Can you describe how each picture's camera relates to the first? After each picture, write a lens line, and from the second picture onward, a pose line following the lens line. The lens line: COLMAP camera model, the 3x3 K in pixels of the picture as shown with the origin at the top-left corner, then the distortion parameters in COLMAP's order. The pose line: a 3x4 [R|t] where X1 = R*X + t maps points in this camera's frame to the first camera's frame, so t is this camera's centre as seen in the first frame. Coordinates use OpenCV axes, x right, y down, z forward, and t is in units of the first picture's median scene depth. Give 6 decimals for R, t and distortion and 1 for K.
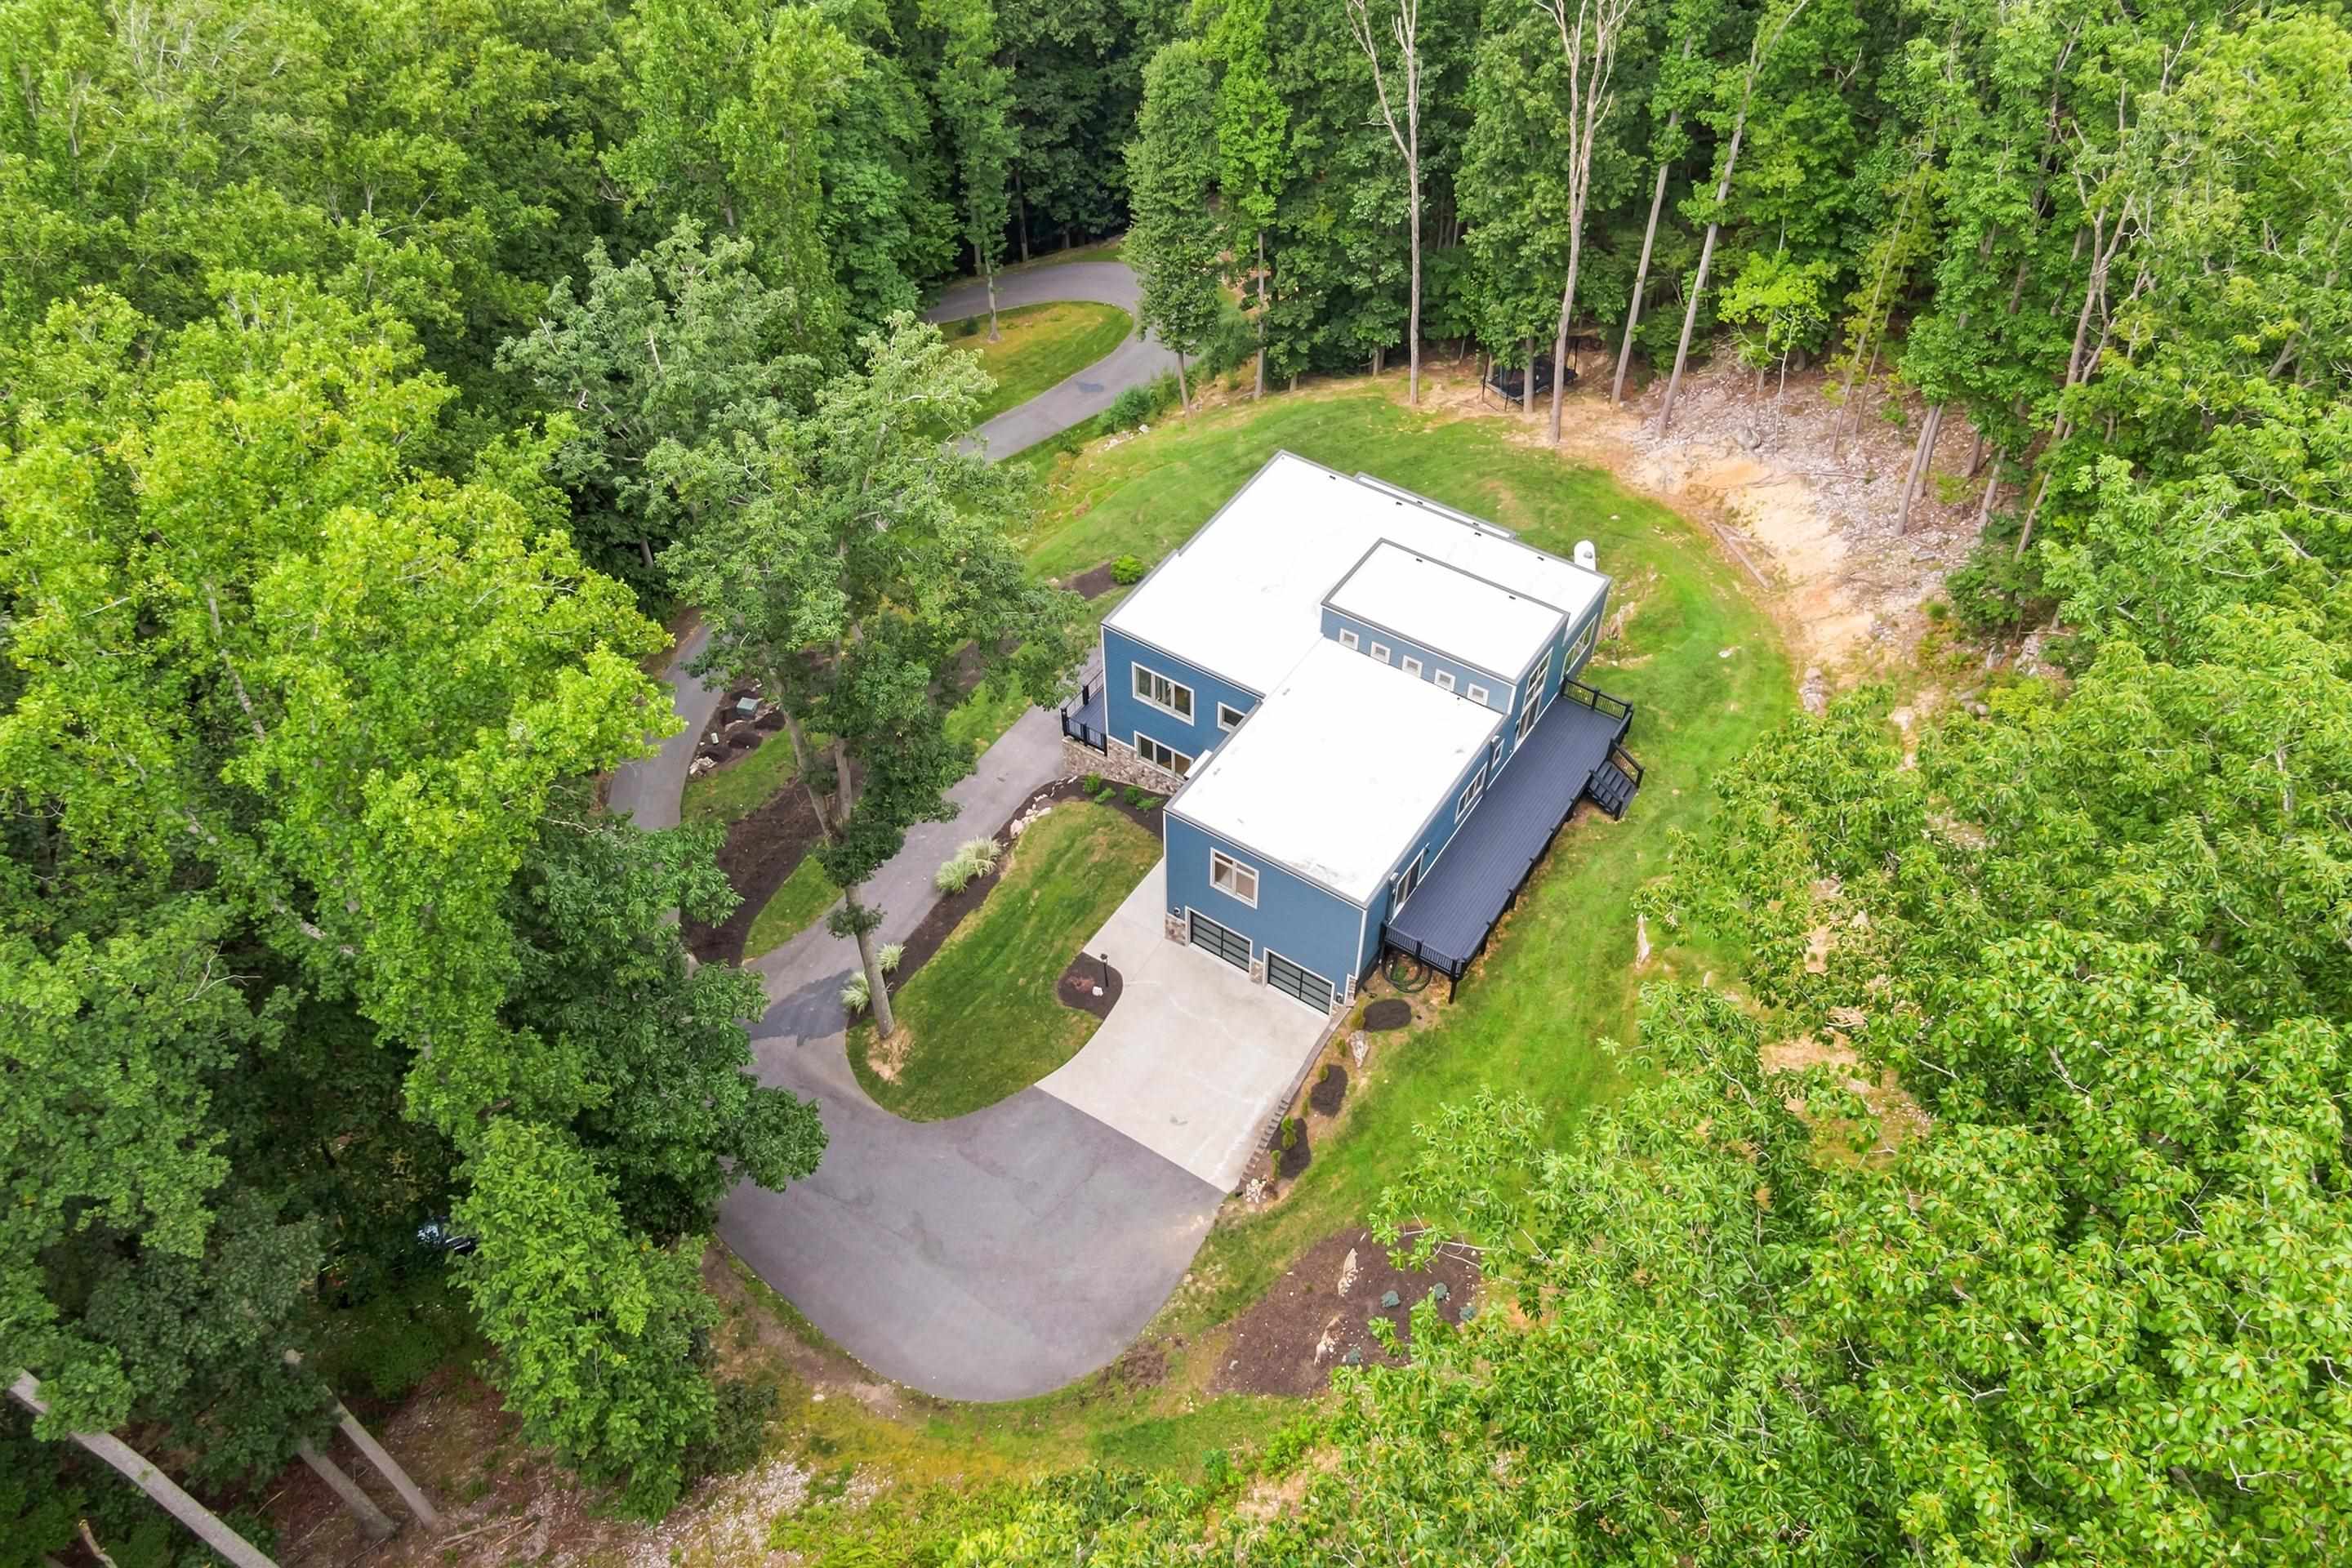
lens RADIAL K [[1669.9, 0, 1169.5], [0, 1669.9, 780.7], [0, 0, 1]] dist [0.049858, -0.075236]
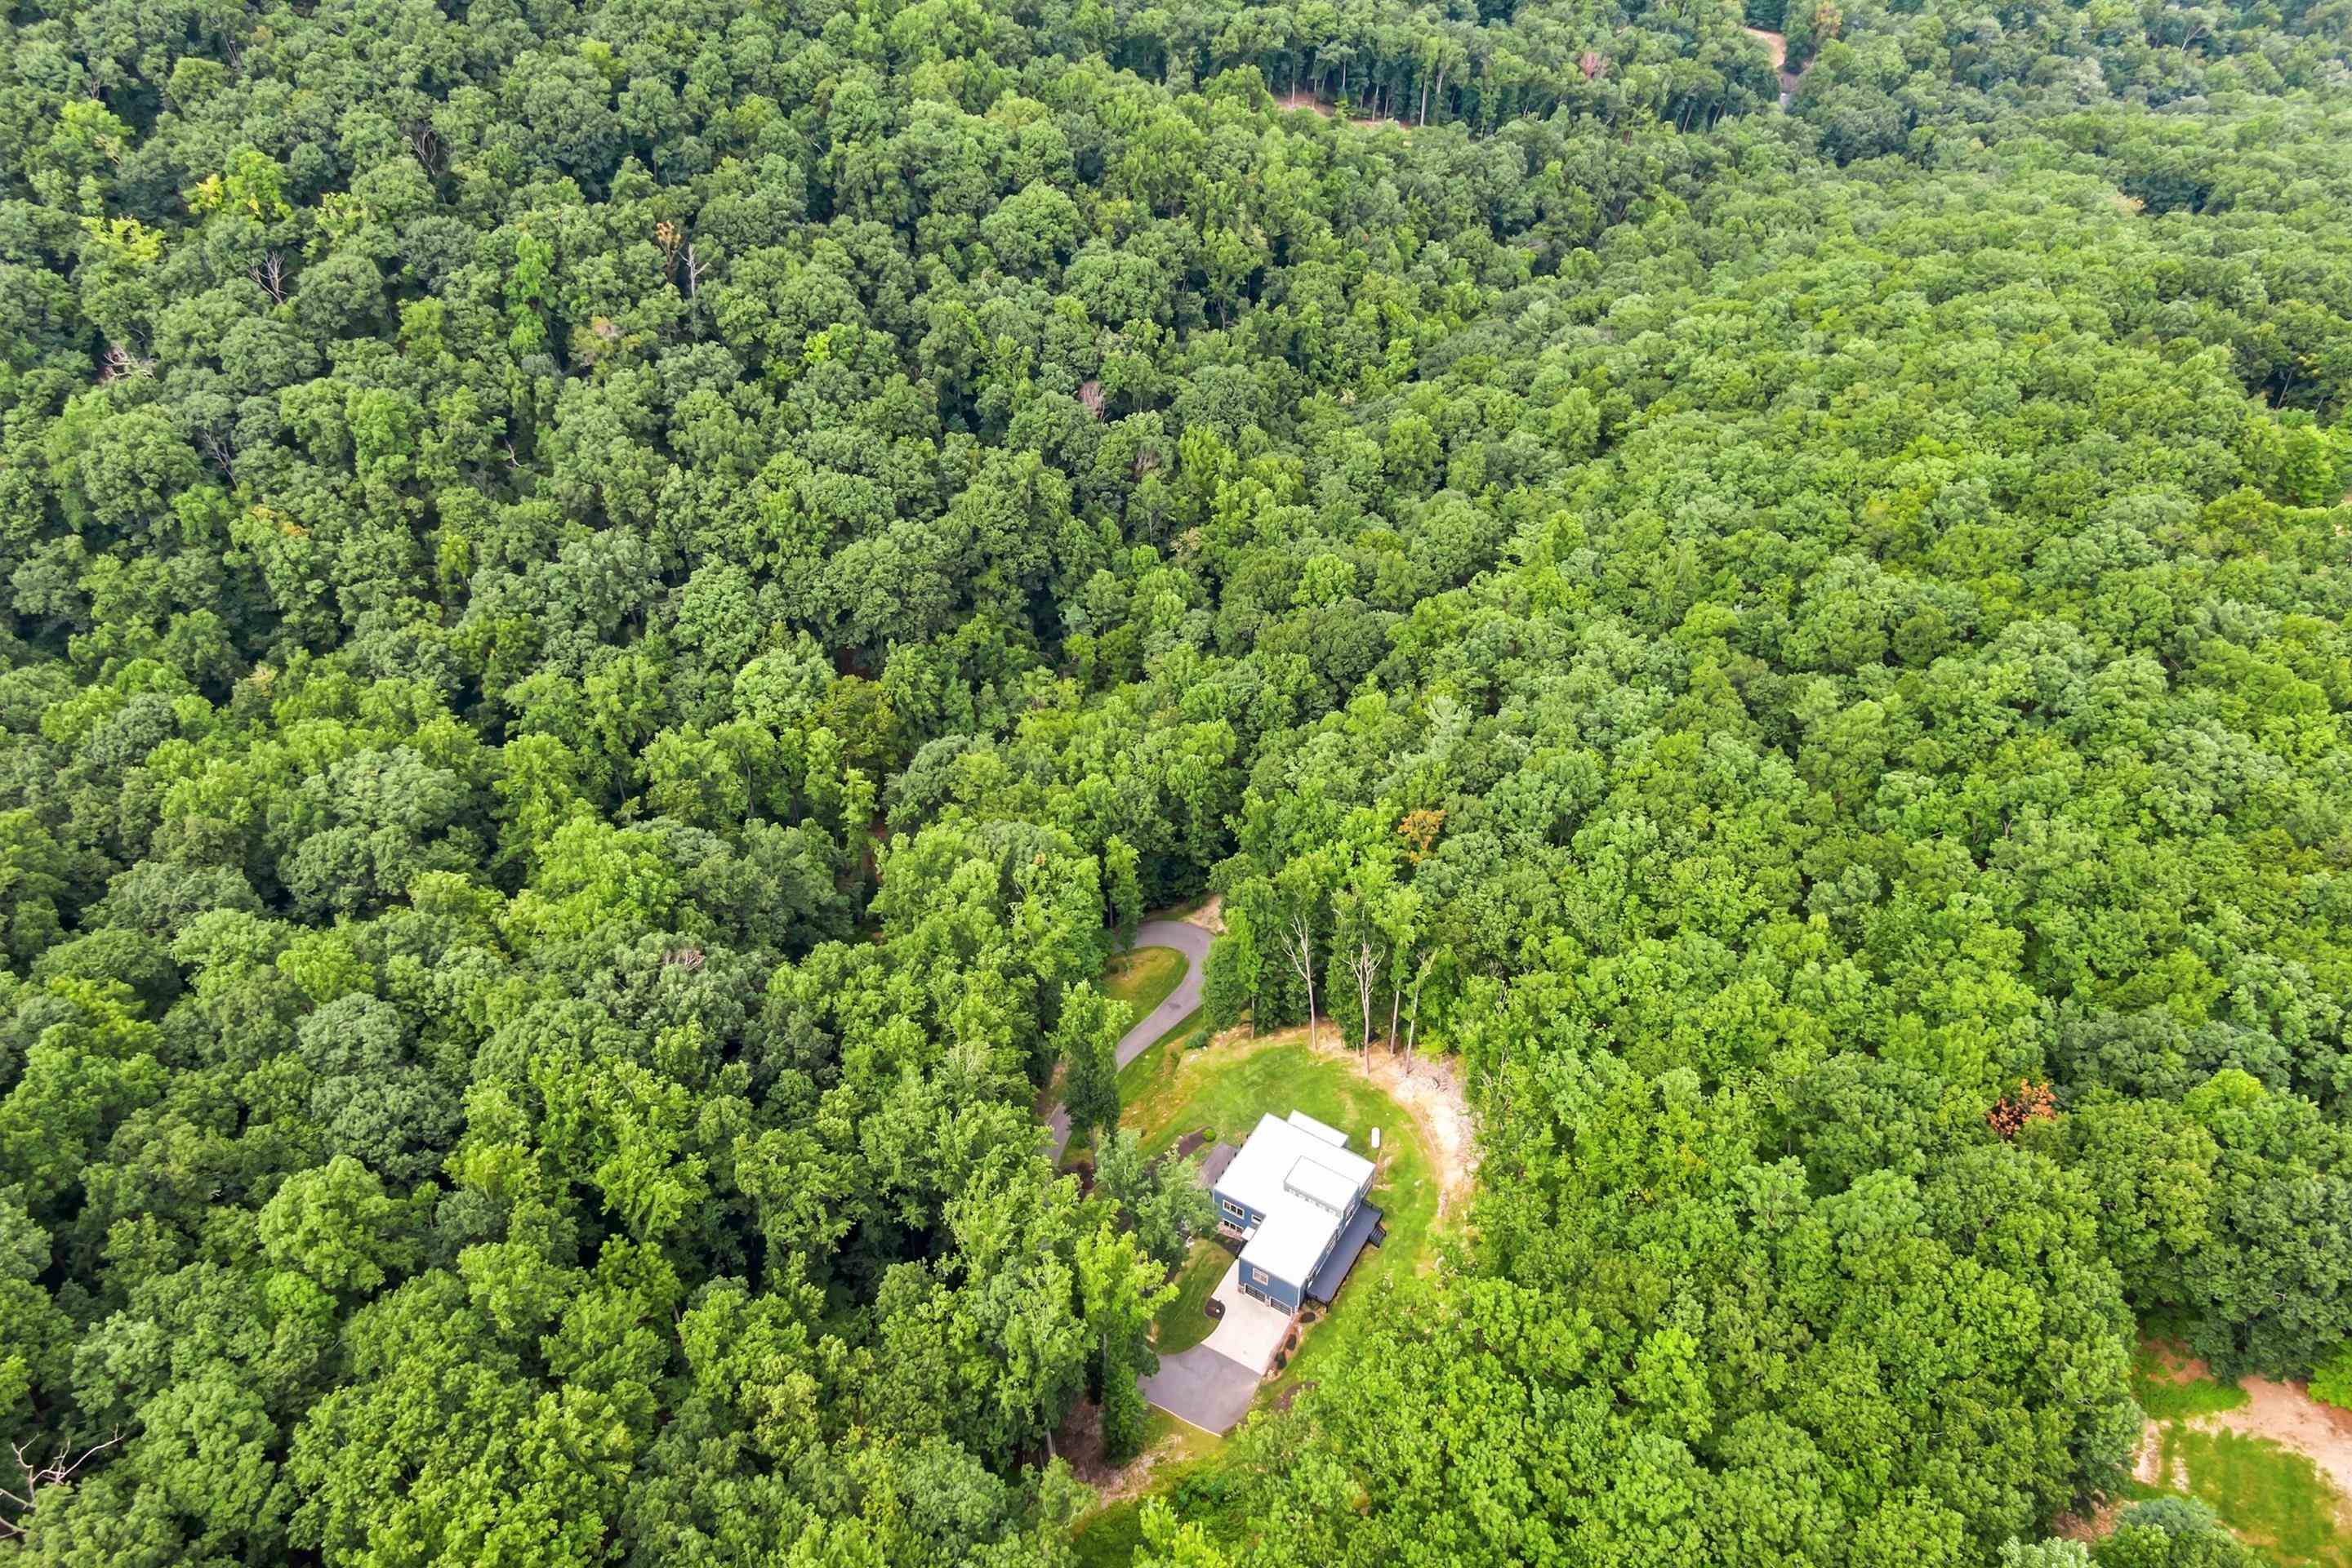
lens RADIAL K [[1693.1, 0, 1176.0], [0, 1693.1, 784.0], [0, 0, 1]] dist [0.056271, -0.101605]
pose [[0.999094, -0.032496, 0.027489, -0.171239], [0.035099, 0.994347, -0.100215, -0.526135], [-0.024077, 0.101089, 0.994586, -2.216332]]
